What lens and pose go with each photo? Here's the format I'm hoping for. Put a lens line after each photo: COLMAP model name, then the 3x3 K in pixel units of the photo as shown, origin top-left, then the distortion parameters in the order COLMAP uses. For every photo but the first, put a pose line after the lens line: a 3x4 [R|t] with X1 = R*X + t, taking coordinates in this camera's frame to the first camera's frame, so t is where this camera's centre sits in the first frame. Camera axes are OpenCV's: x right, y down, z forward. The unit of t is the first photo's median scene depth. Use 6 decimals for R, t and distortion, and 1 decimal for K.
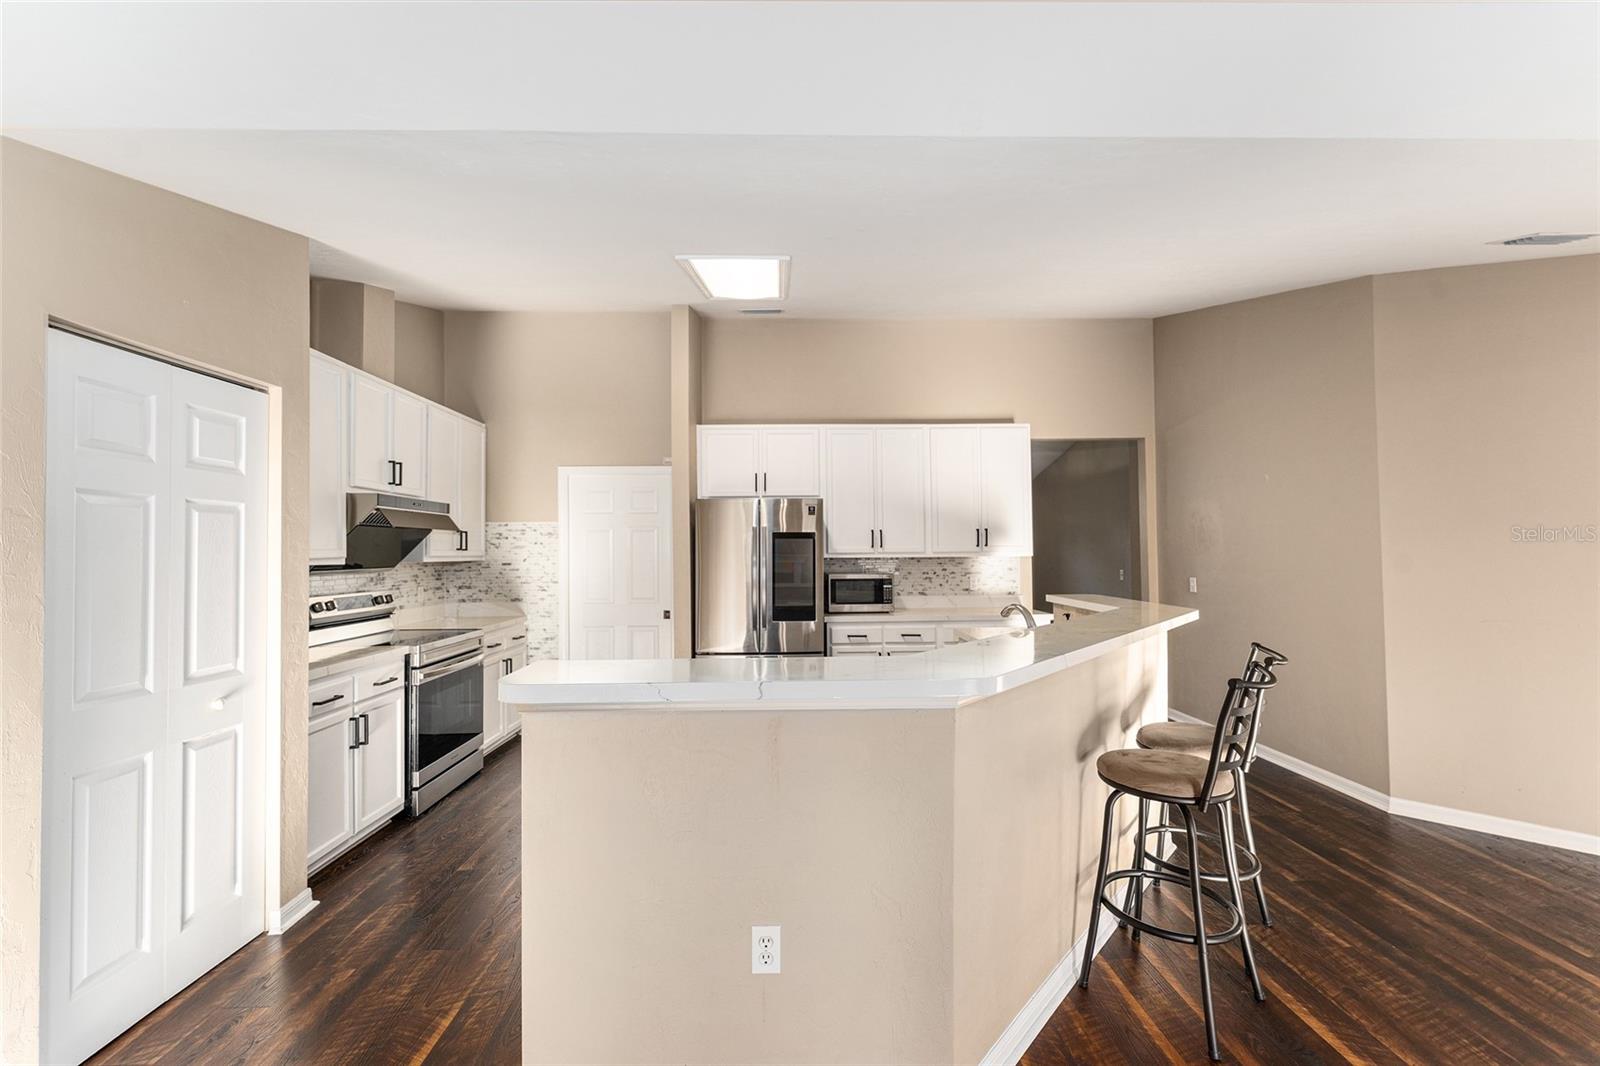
lens RADIAL K [[637.9, 0, 800.7], [0, 637.9, 541.1], [0, 0, 1]] dist [0.001488, -0.000493]
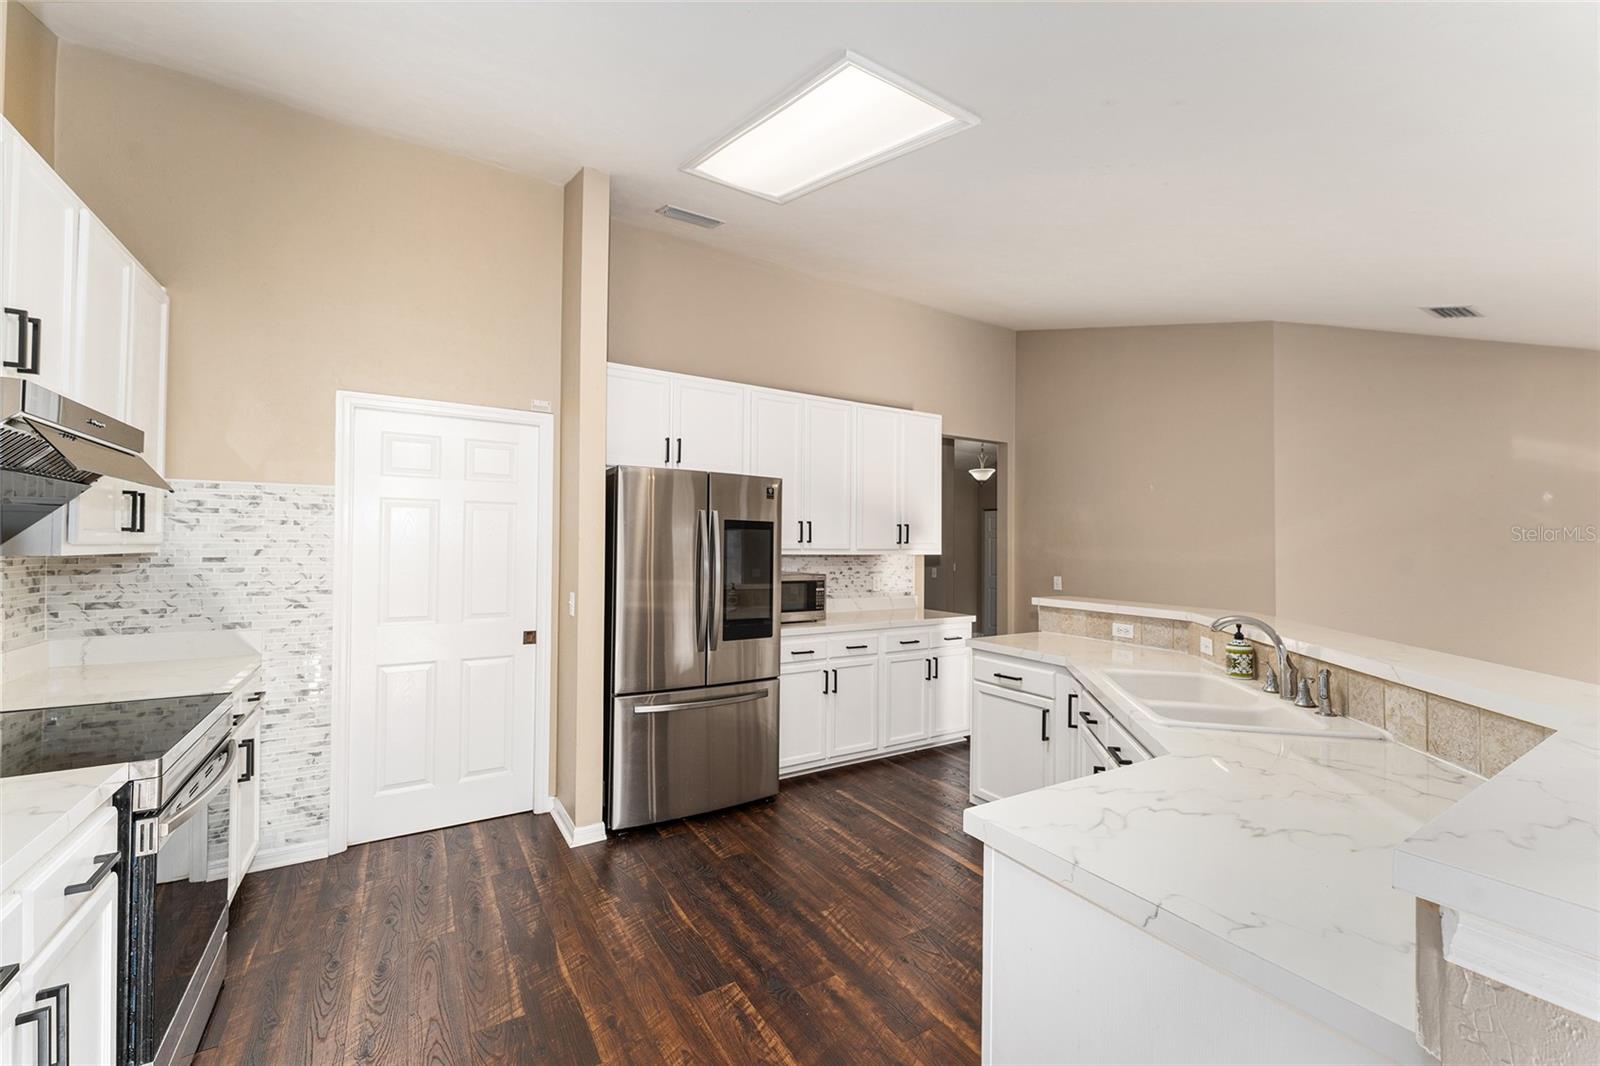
lens RADIAL K [[637.9, 0, 798.8], [0, 637.9, 539.0], [0, 0, 1]] dist [0.001488, -0.000493]
pose [[0.861769, 0.023469, 0.506758, -0.310787], [-0.027165, 0.999631, -0.000099, 0.005793], [-0.506573, -0.013681, 0.862089, 0.293835]]
